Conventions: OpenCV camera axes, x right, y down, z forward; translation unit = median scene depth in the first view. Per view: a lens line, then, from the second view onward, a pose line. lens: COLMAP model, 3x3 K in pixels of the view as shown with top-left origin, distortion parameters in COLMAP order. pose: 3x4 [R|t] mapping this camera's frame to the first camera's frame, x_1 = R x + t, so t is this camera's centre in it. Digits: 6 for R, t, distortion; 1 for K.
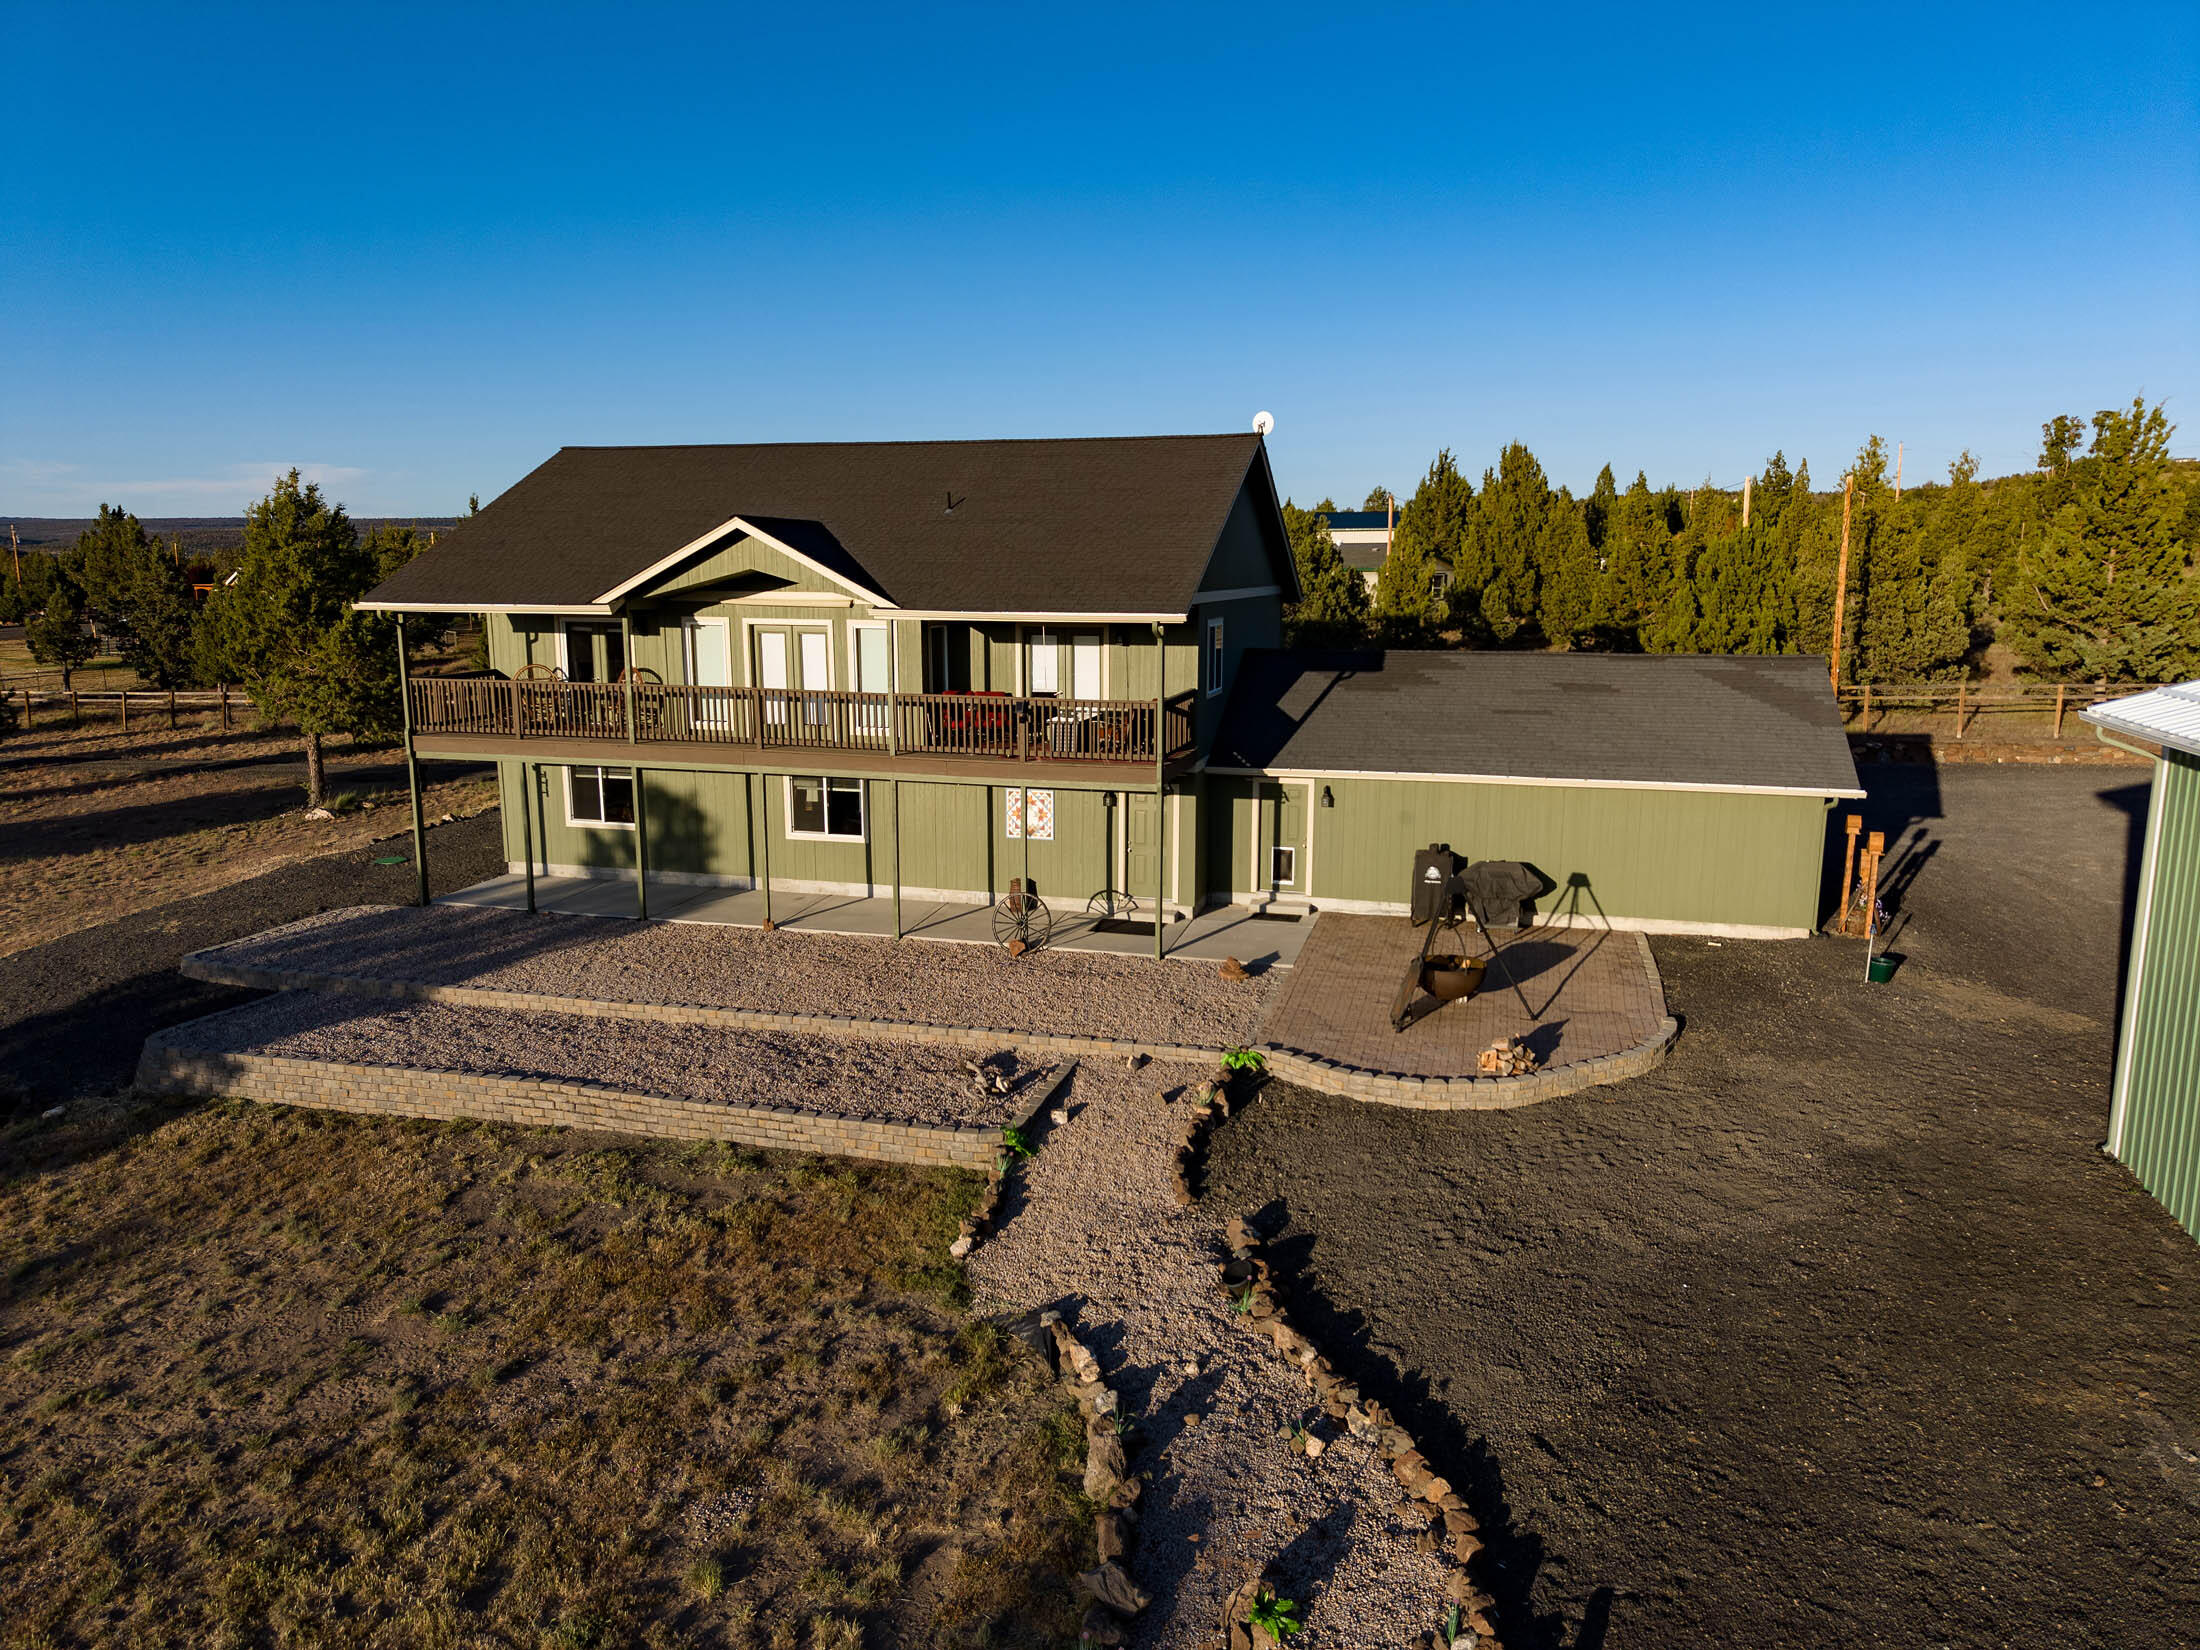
lens RADIAL K [[1466.9, 0, 1098.6], [0, 1466.9, 830.9], [0, 0, 1]] dist [0.032132, -0.032558]
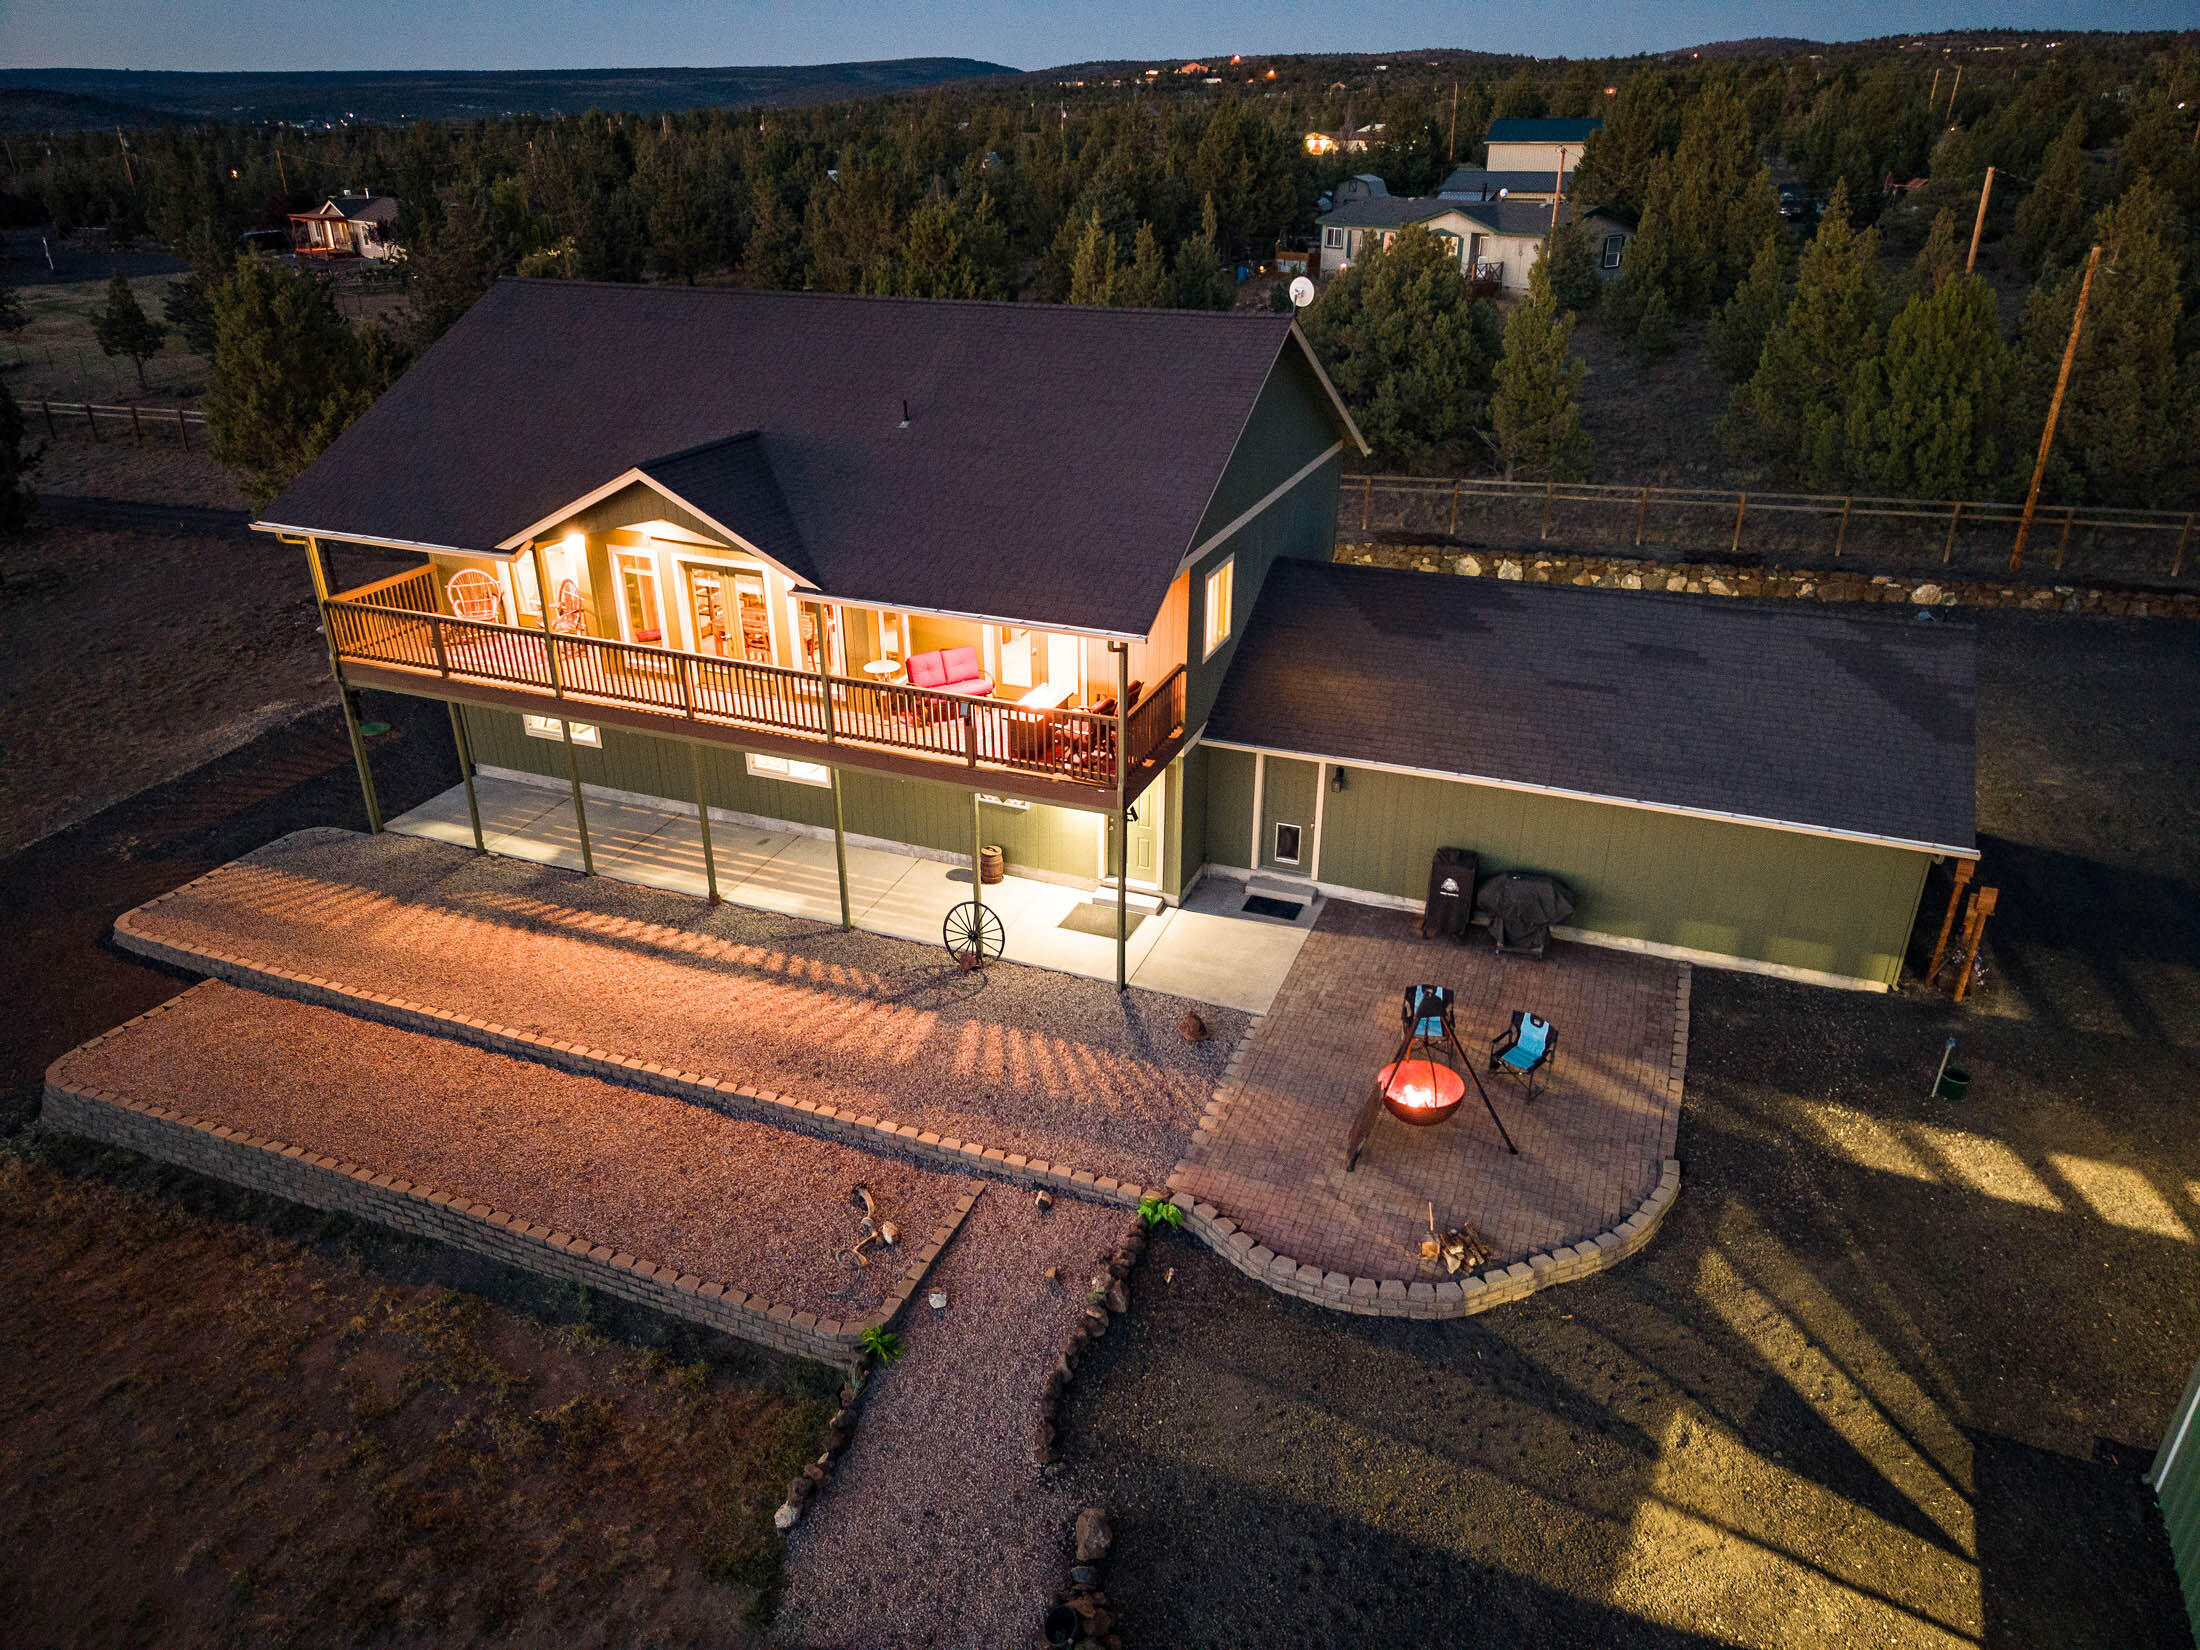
lens RADIAL K [[1466.9, 0, 1098.9], [0, 1466.9, 828.3], [0, 0, 1]] dist [0.032132, -0.032558]
pose [[0.994328, 0.044566, -0.096568, 0.103754], [-0.017500, 0.964157, 0.264755, -0.230475], [0.104906, -0.261564, 0.959468, 0.153417]]
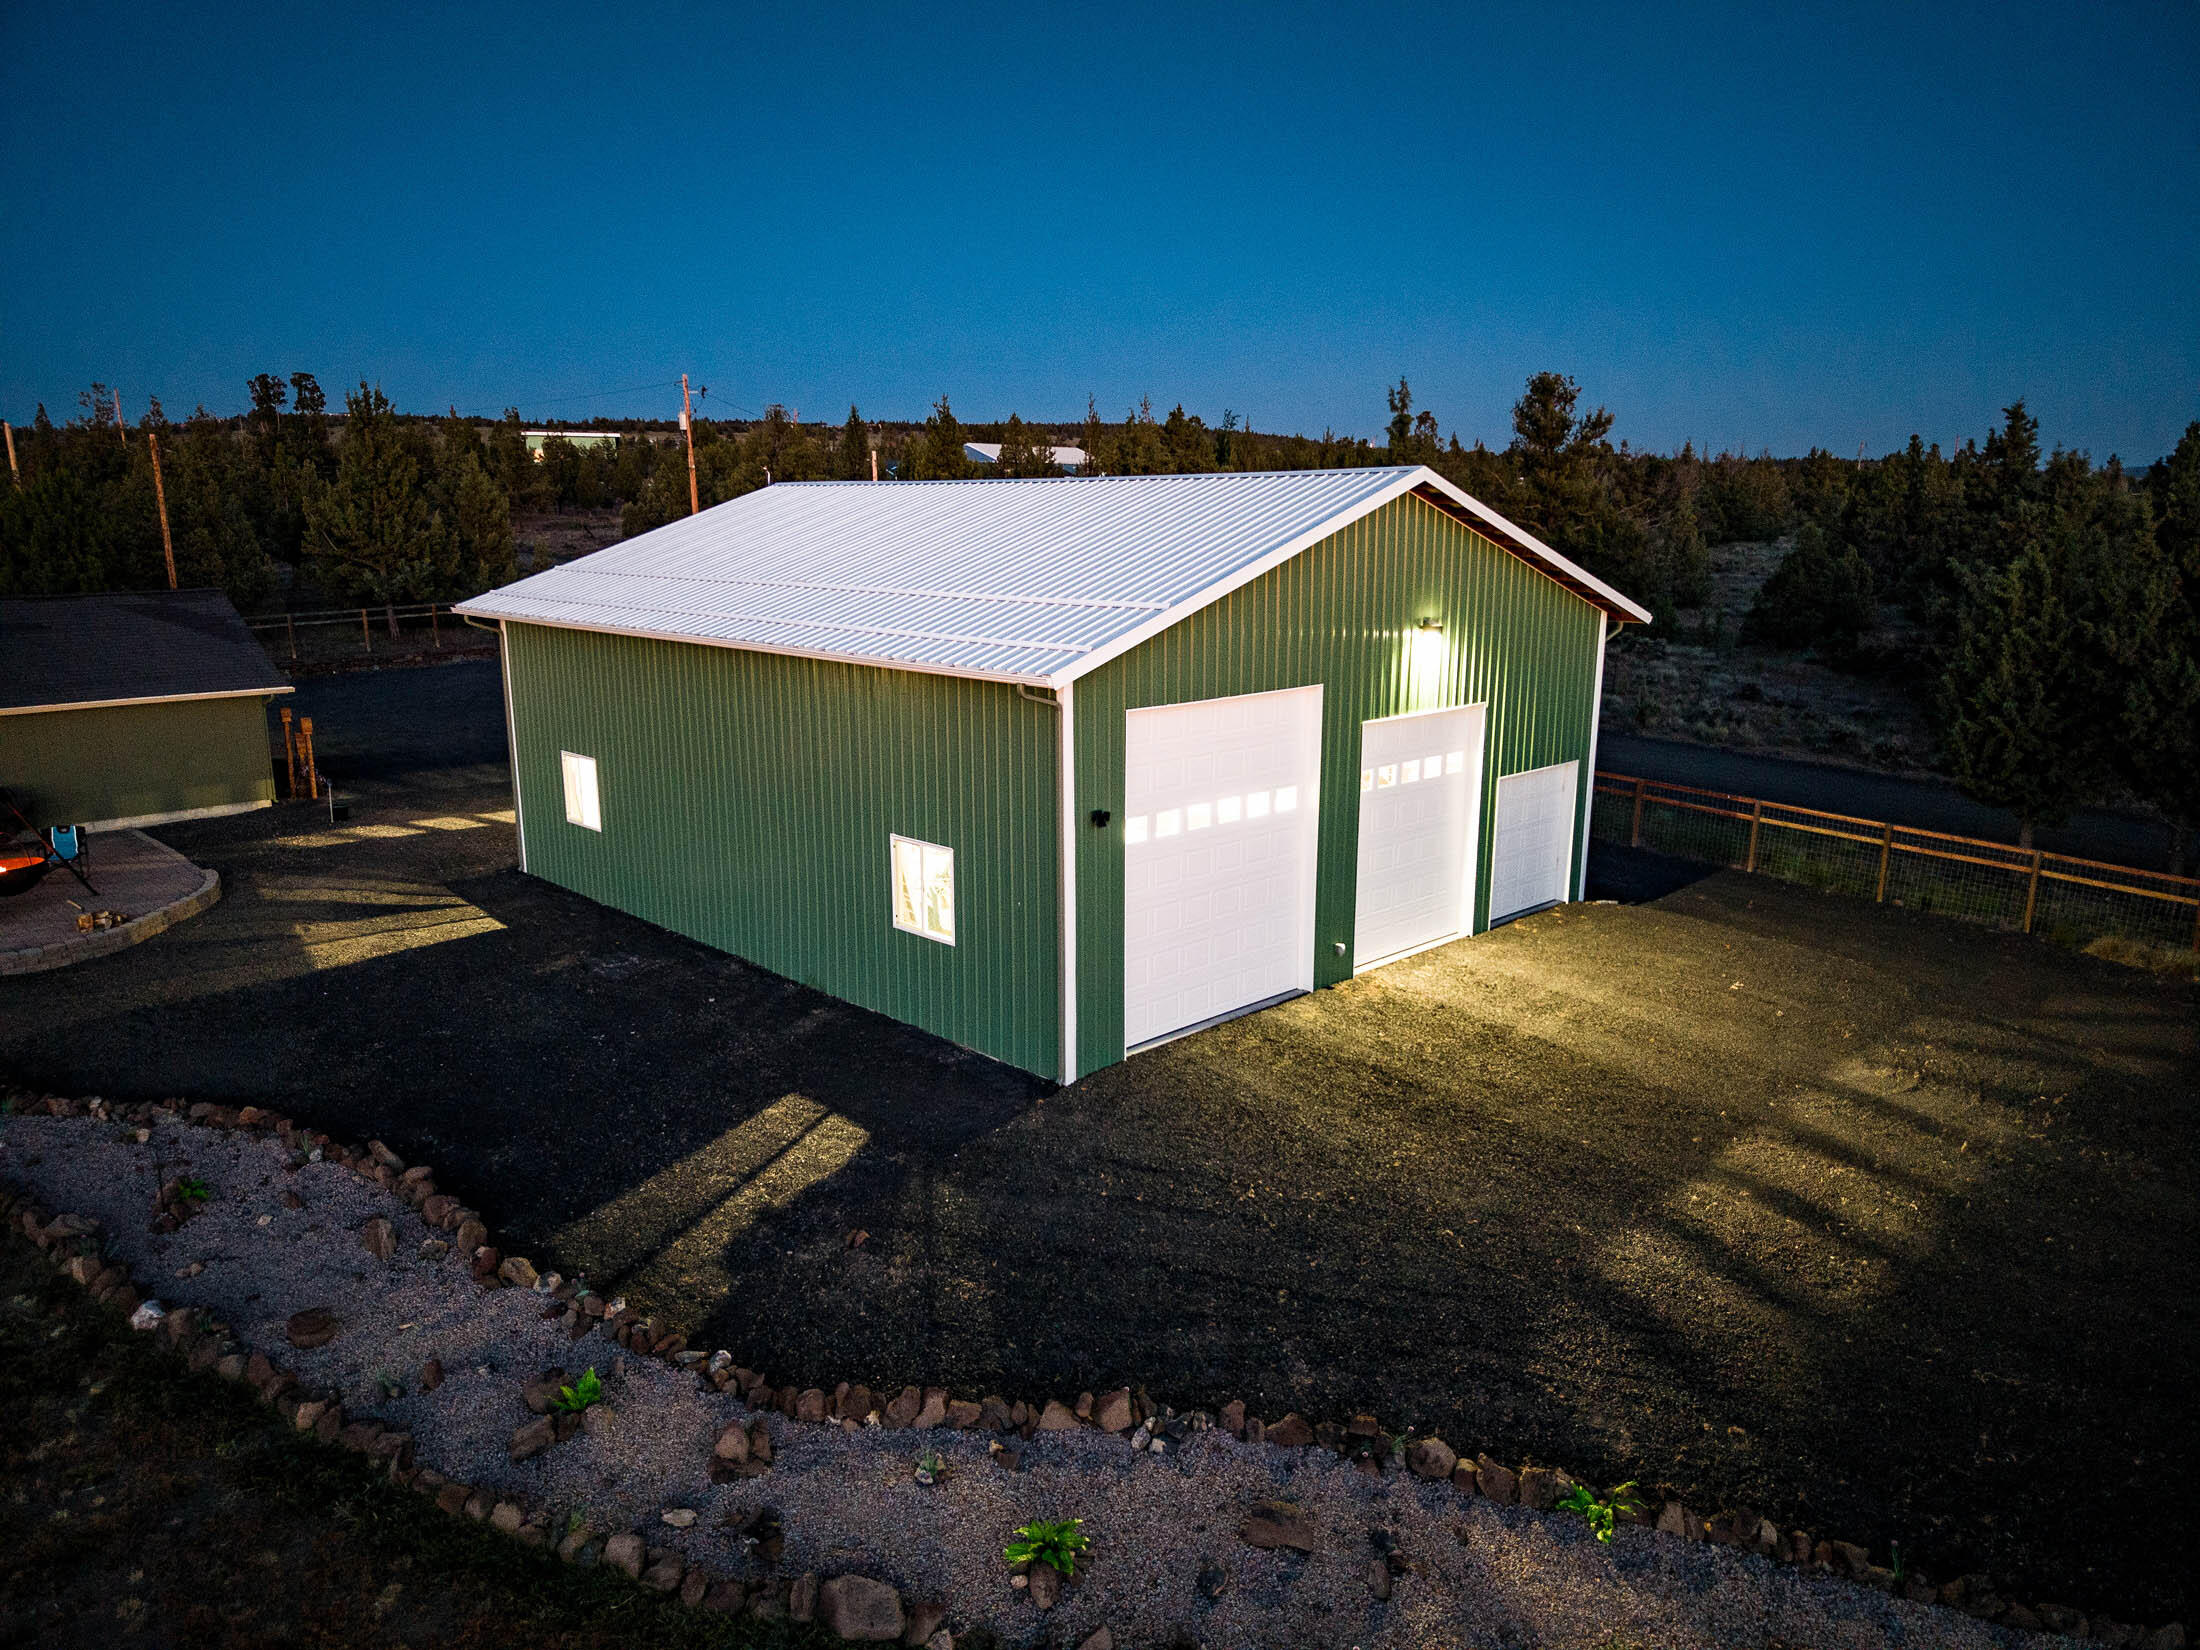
lens RADIAL K [[1466.9, 0, 1104.2], [0, 1466.9, 830.7], [0, 0, 1]] dist [0.032132, -0.032558]
pose [[0.473194, -0.187260, 0.860826, -0.283896], [0.156218, 0.979497, 0.127203, 0.041398], [-0.866997, 0.074284, 0.492746, -0.261609]]
